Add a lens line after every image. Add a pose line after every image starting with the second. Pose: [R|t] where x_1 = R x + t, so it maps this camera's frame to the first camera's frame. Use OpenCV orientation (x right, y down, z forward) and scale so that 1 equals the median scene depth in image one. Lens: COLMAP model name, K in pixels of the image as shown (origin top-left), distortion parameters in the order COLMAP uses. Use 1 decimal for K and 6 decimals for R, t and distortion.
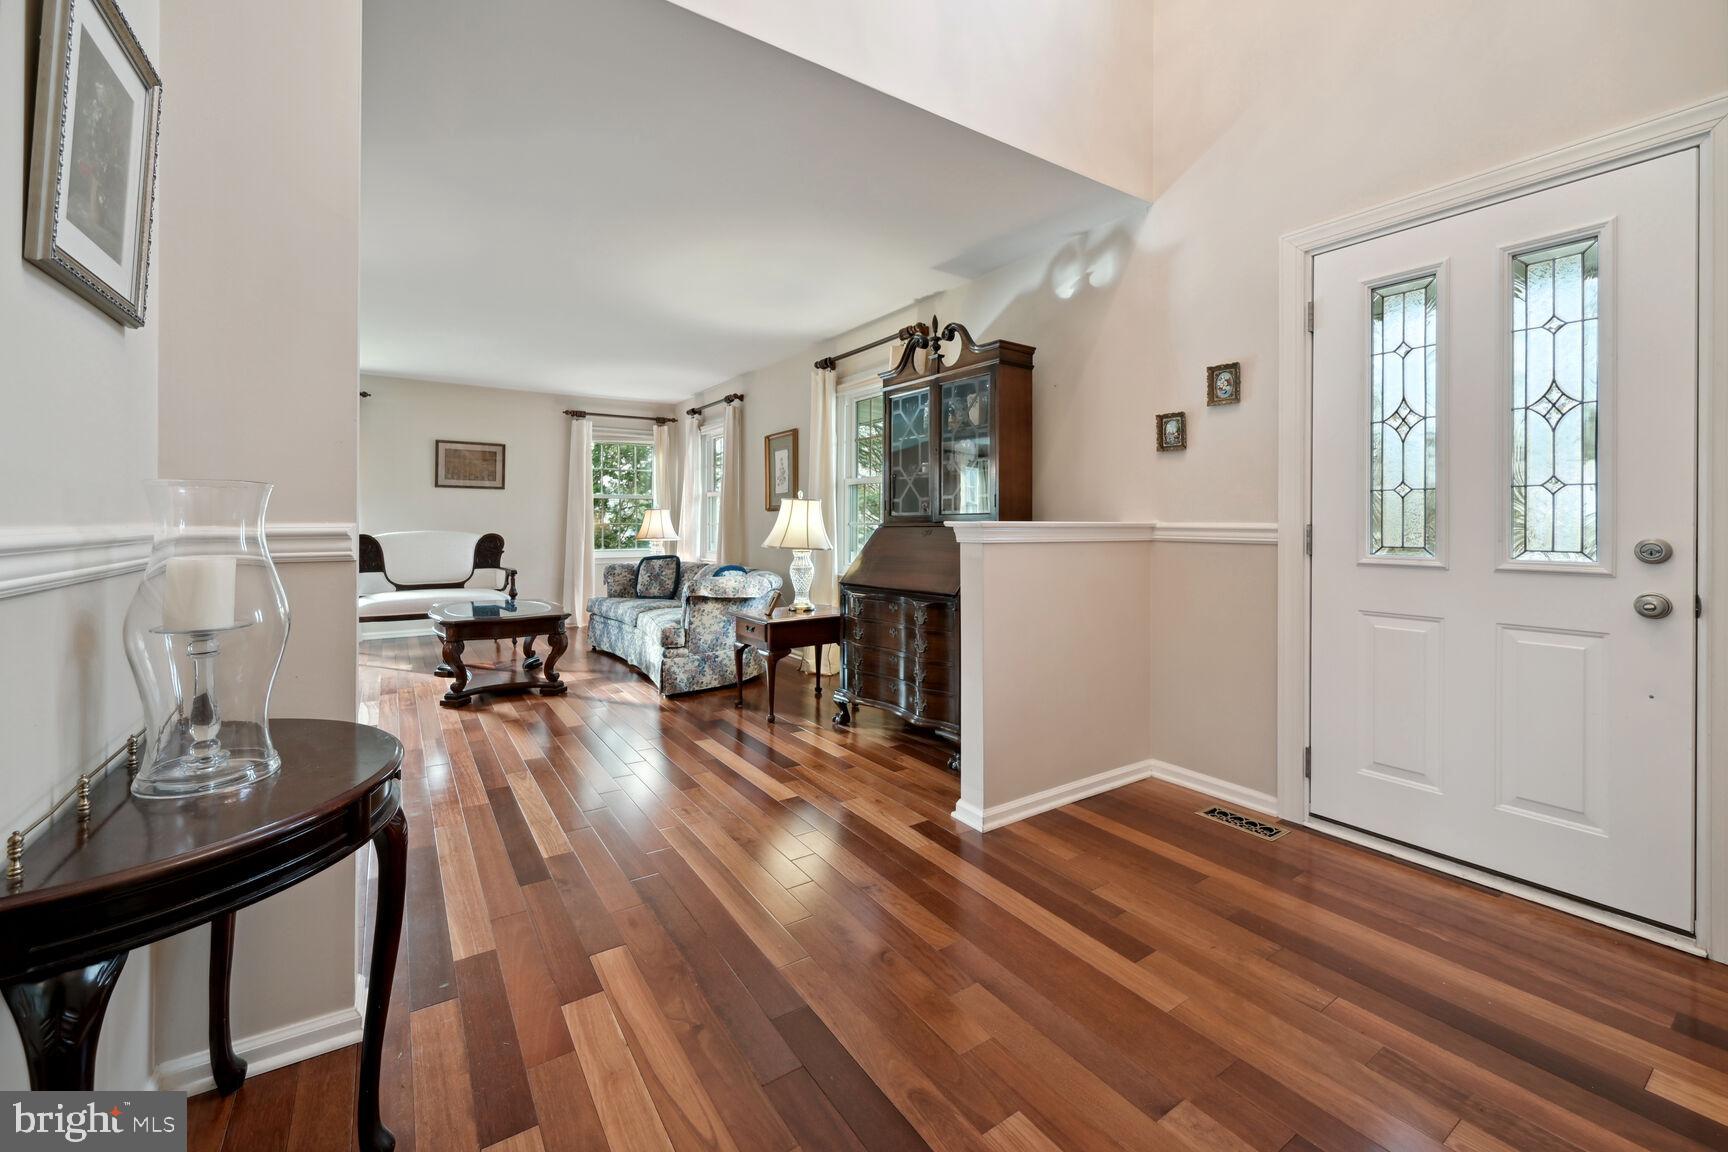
lens RADIAL K [[706.1, 0, 874.1], [0, 706.1, 509.5], [0, 0, 1]] dist [-0.002285, 0.001350]
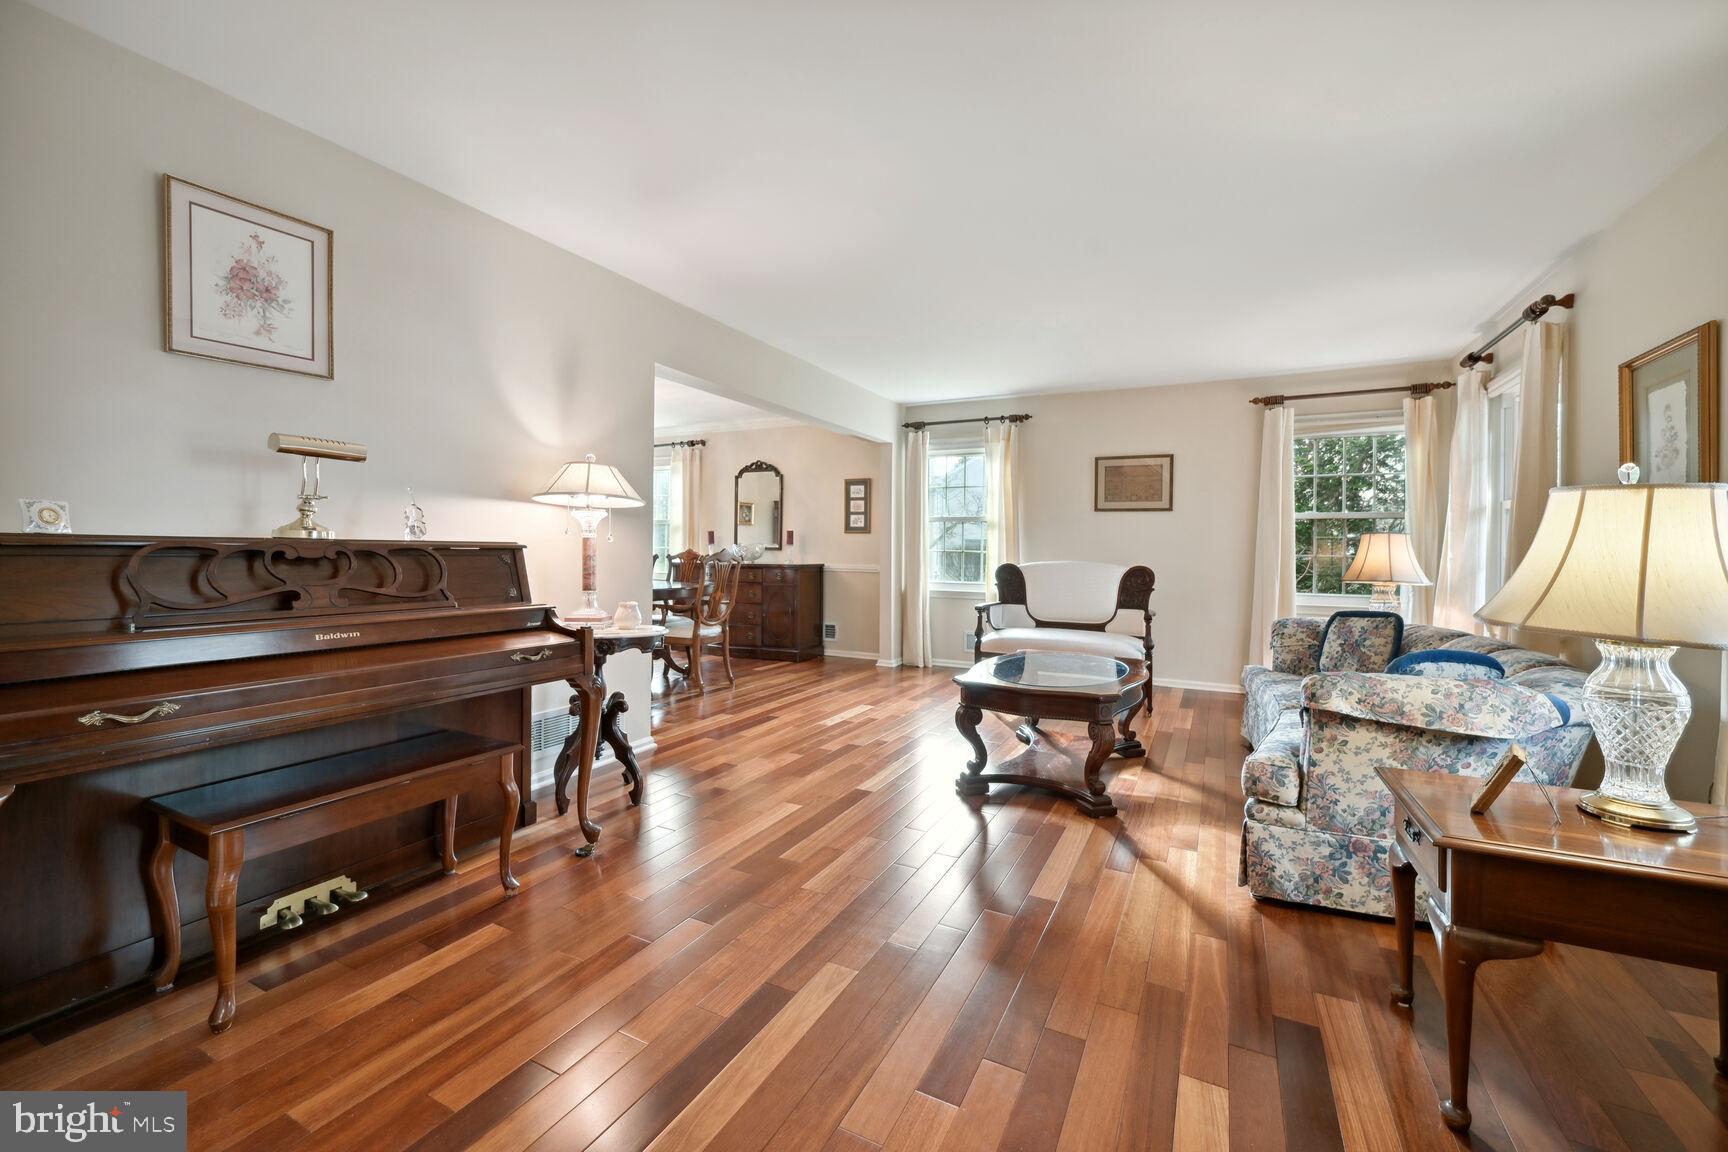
lens RADIAL K [[706.1, 0, 857.2], [0, 706.1, 549.0], [0, 0, 1]] dist [-0.002285, 0.001350]
pose [[0.469111, 0.004200, -0.883129, 0.013547], [0.005757, 0.999953, 0.007814, 0.006703], [0.883120, -0.008750, 0.469065, 0.356607]]
